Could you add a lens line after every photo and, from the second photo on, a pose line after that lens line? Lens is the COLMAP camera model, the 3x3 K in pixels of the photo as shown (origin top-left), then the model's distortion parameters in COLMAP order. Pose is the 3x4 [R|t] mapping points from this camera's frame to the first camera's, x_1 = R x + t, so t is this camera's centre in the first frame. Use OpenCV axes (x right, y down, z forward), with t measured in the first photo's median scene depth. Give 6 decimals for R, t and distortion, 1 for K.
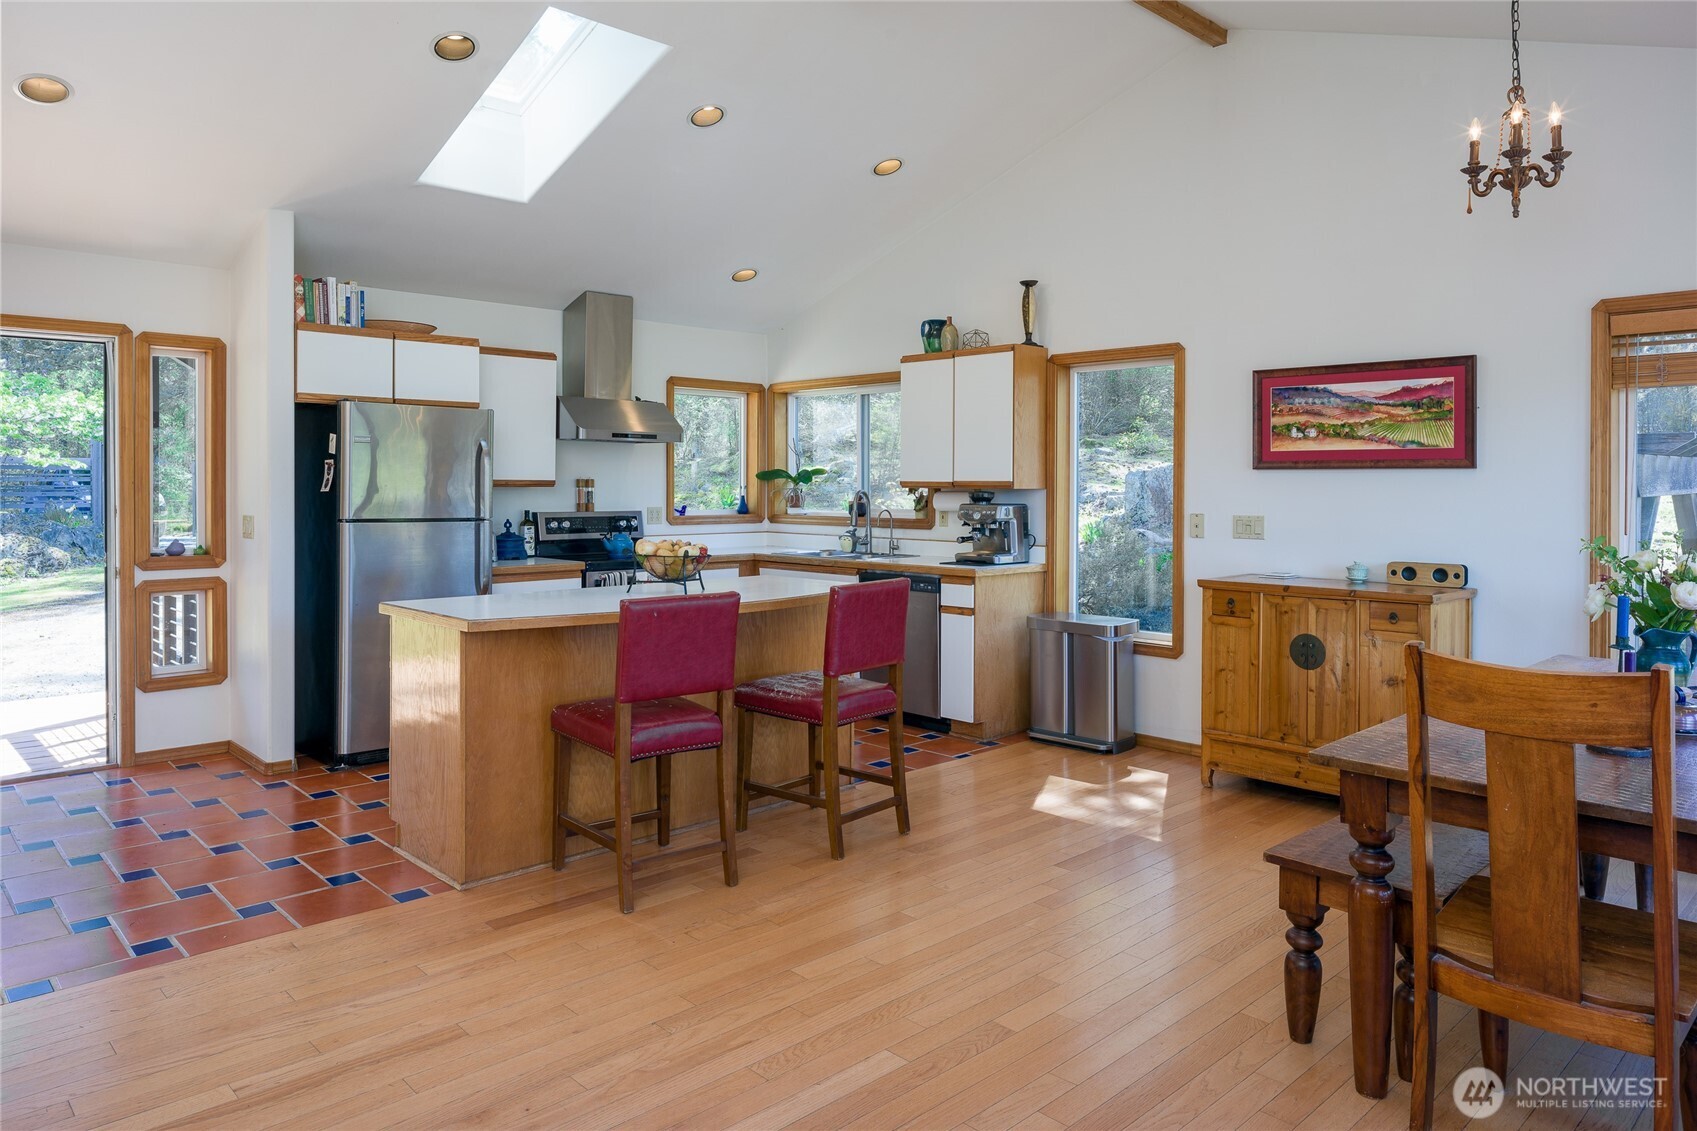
lens RADIAL K [[1100.2, 0, 846.9], [0, 1100.2, 488.1], [0, 0, 1]] dist [-0.003879, -0.000085]
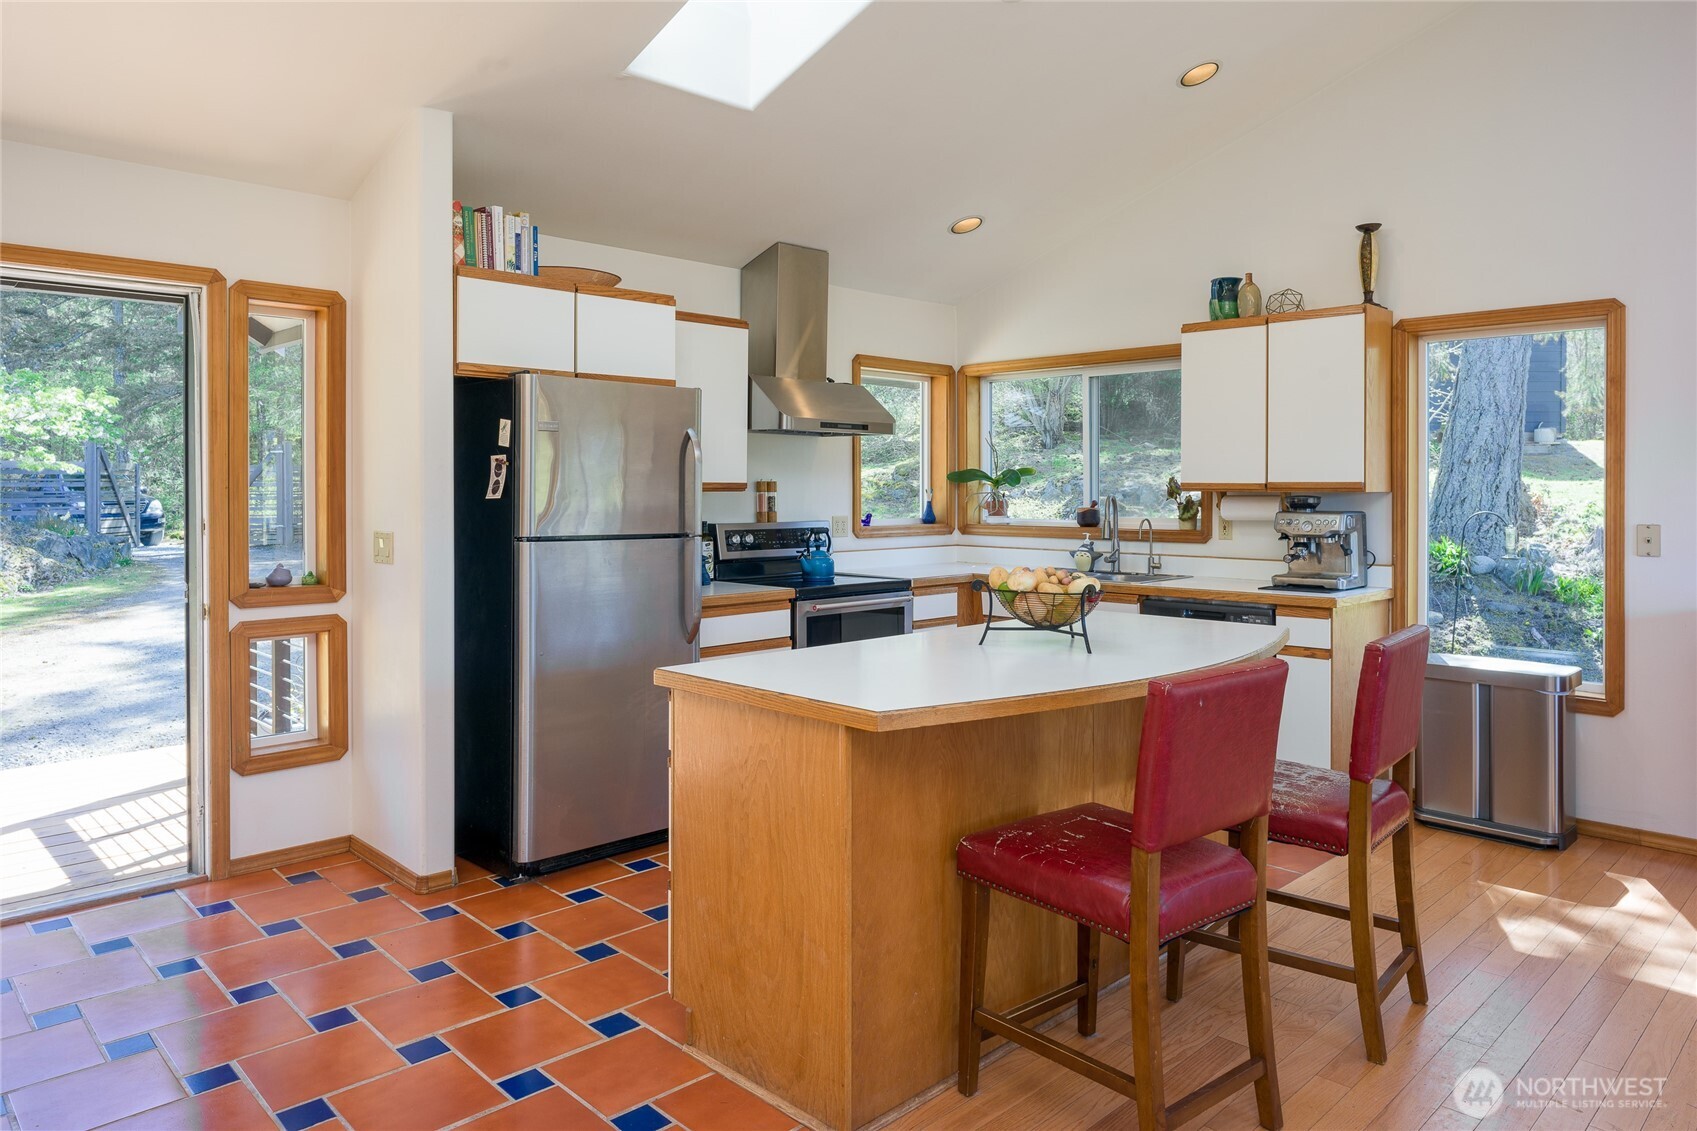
lens RADIAL K [[1100.2, 0, 846.9], [0, 1100.2, 488.1], [0, 0, 1]] dist [-0.003879, -0.000085]
pose [[0.999890, -0.002766, 0.014553, -0.254416], [0.002811, 0.999991, -0.003060, -0.001055], [-0.014545, 0.003100, 0.999889, 0.271992]]
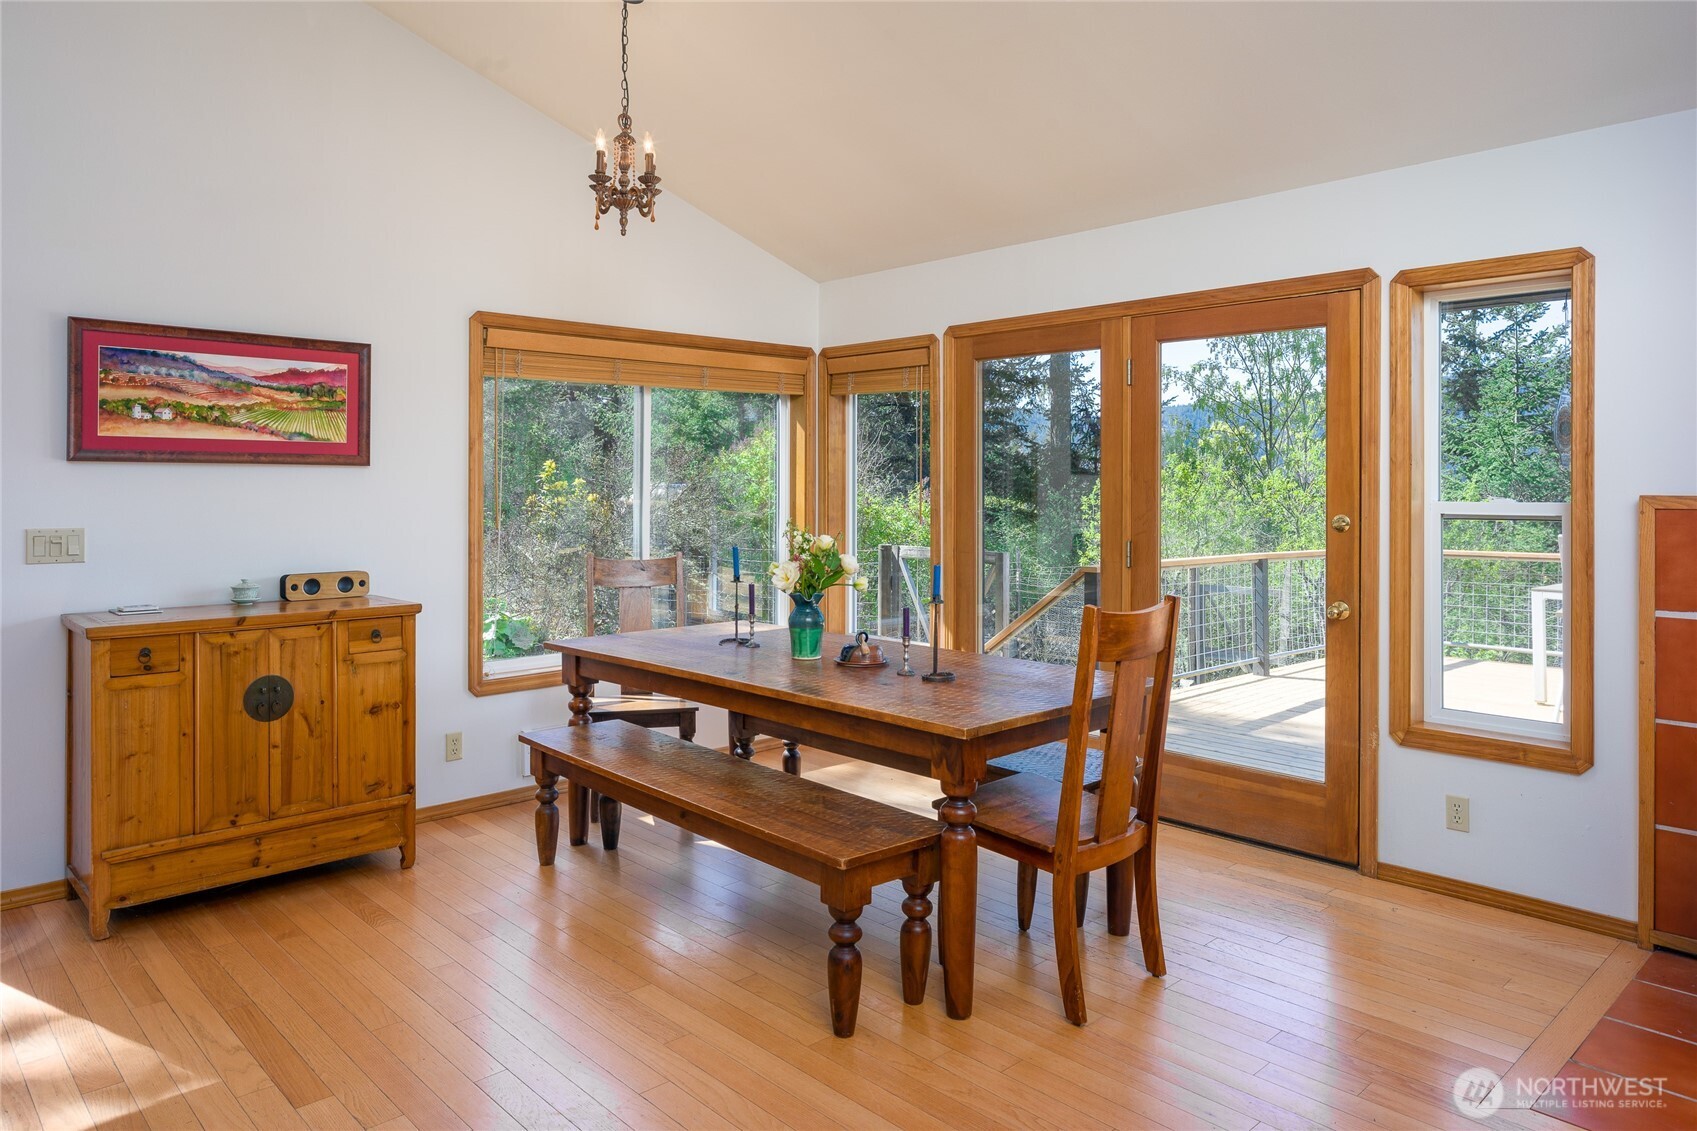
lens RADIAL K [[1117.5, 0, 851.4], [0, 1117.5, 487.8], [0, 0, 1]] dist [-0.001632, 0.000604]
pose [[-0.001225, -0.002778, 0.999995, -0.328506], [0.003446, 0.999990, 0.002782, -0.000751], [-0.999993, 0.003449, -0.001215, 0.521445]]
